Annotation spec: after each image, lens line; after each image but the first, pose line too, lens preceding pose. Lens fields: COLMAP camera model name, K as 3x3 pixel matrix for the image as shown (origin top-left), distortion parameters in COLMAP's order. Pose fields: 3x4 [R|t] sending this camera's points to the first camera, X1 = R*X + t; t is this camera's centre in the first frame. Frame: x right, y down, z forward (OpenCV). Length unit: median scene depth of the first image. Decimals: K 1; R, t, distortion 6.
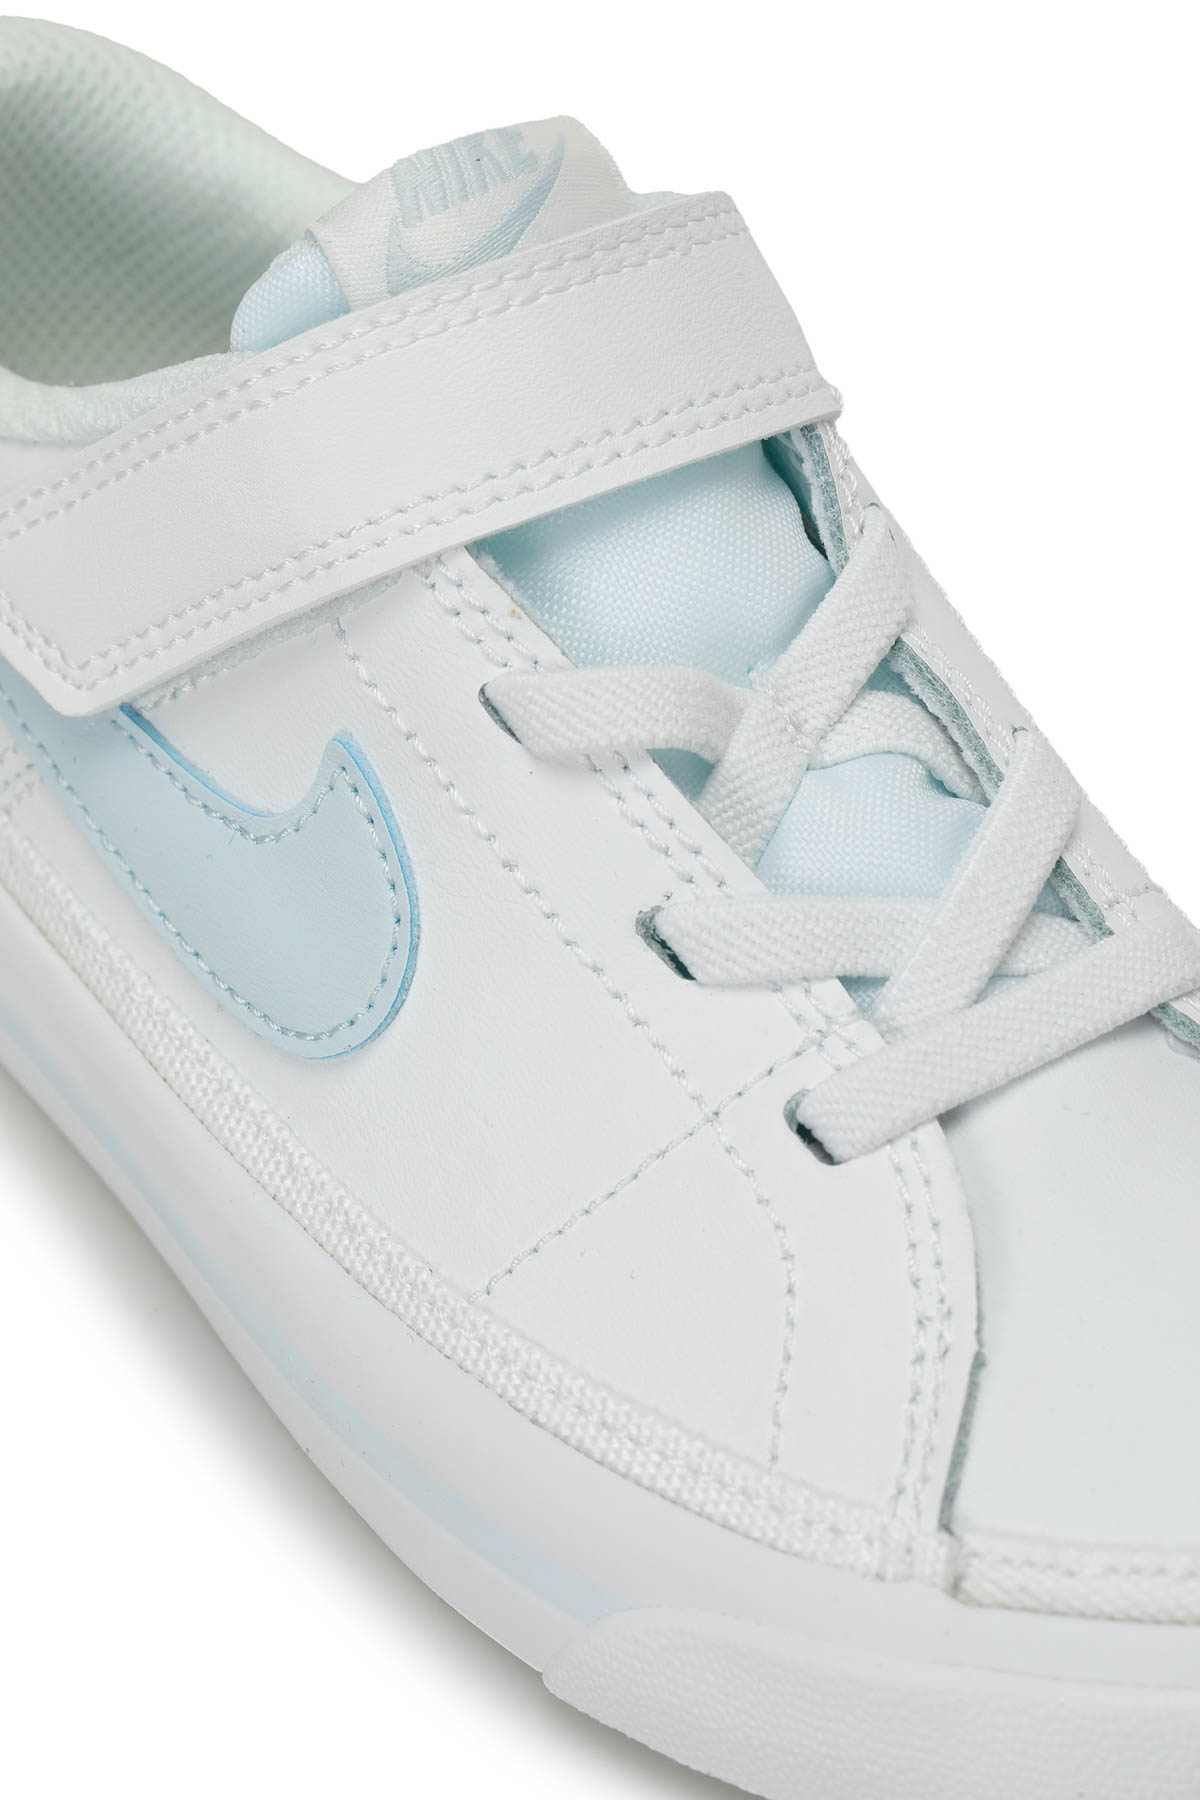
lens RADIAL K [[5828.5, 0, 600.0], [0, 5828.5, 900.0], [0, 0, 1]] dist [-0.074627, -0.434615]
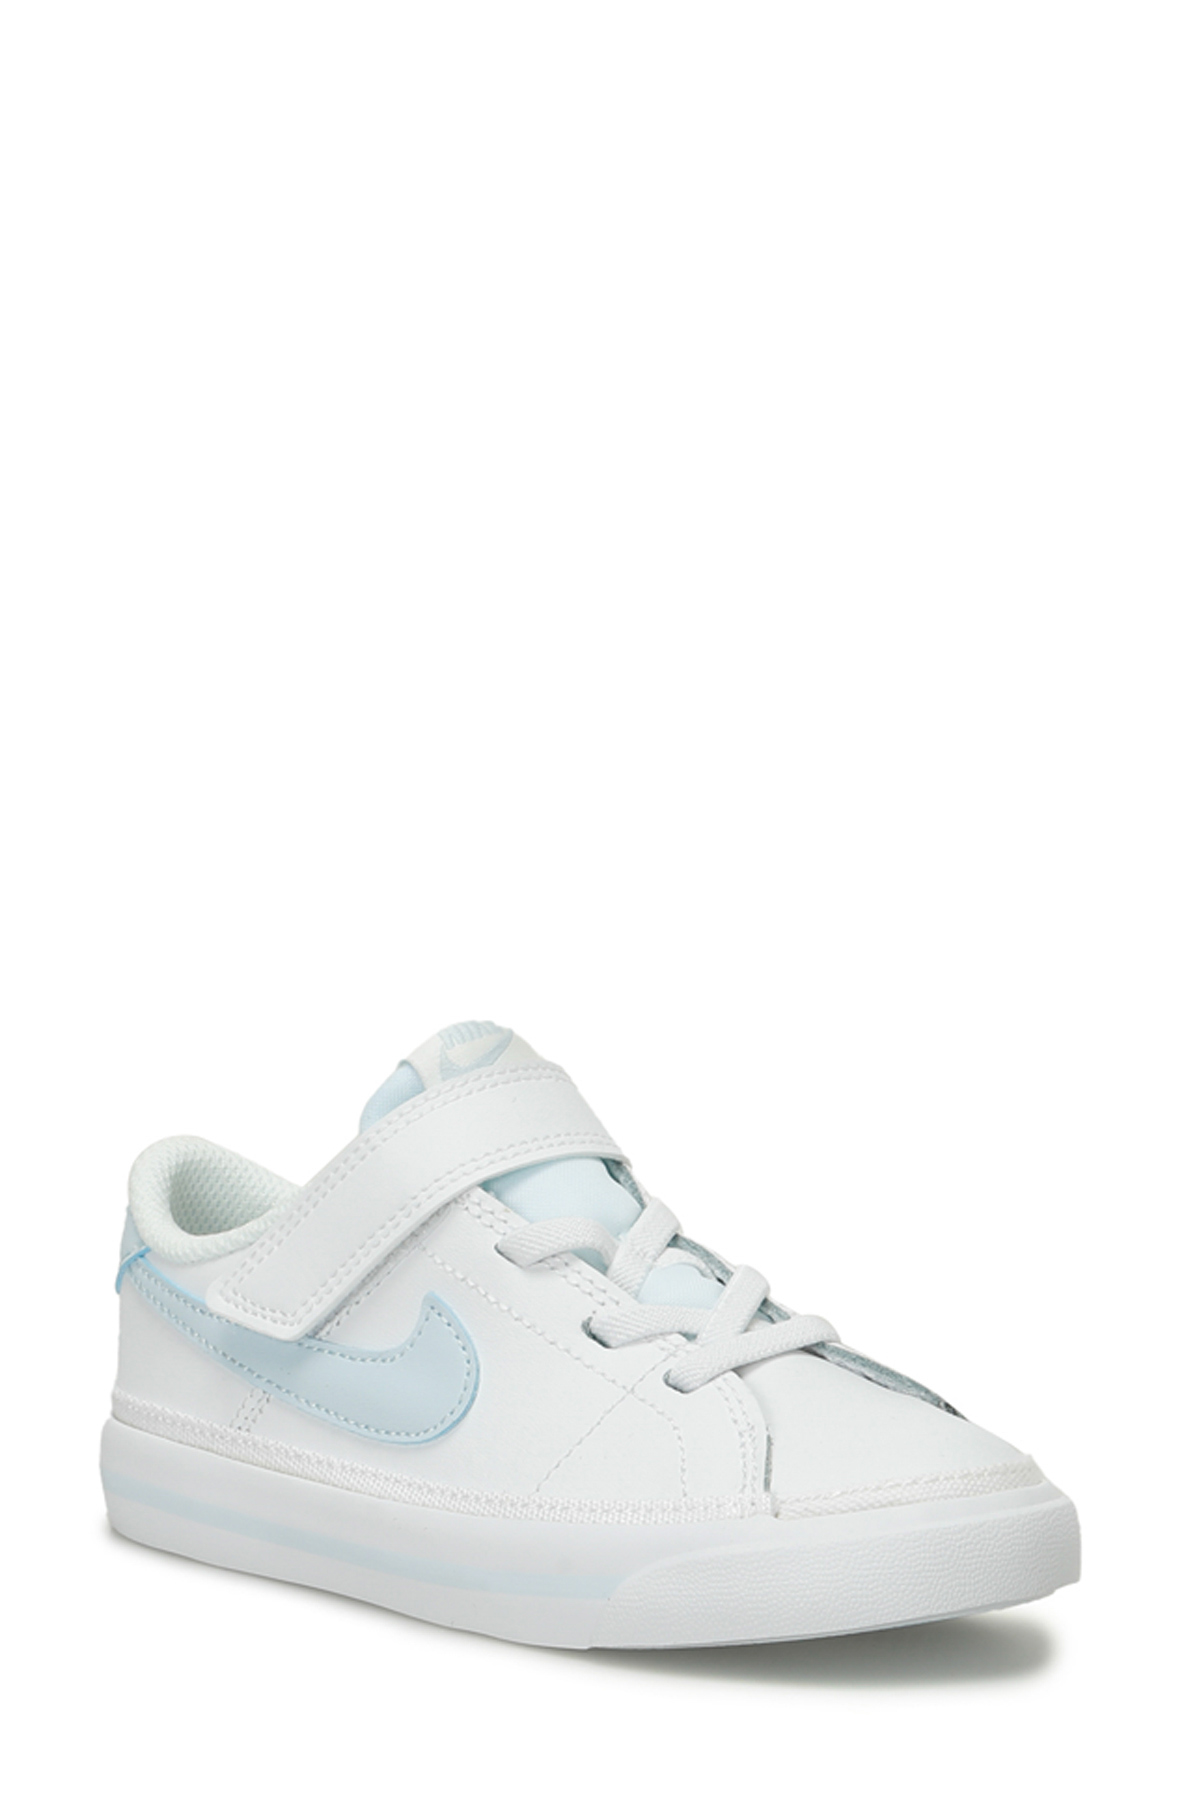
lens RADIAL K [[5828.5, 0, 600.0], [0, 5828.5, 900.0], [0, 0, 1]] dist [-0.074627, -0.434615]
pose [[0.986604, -0.087281, 0.137824, -0.275379], [0.141078, 0.880707, -0.452165, 0.855684], [-0.081917, 0.465551, 0.881222, -1.009231]]
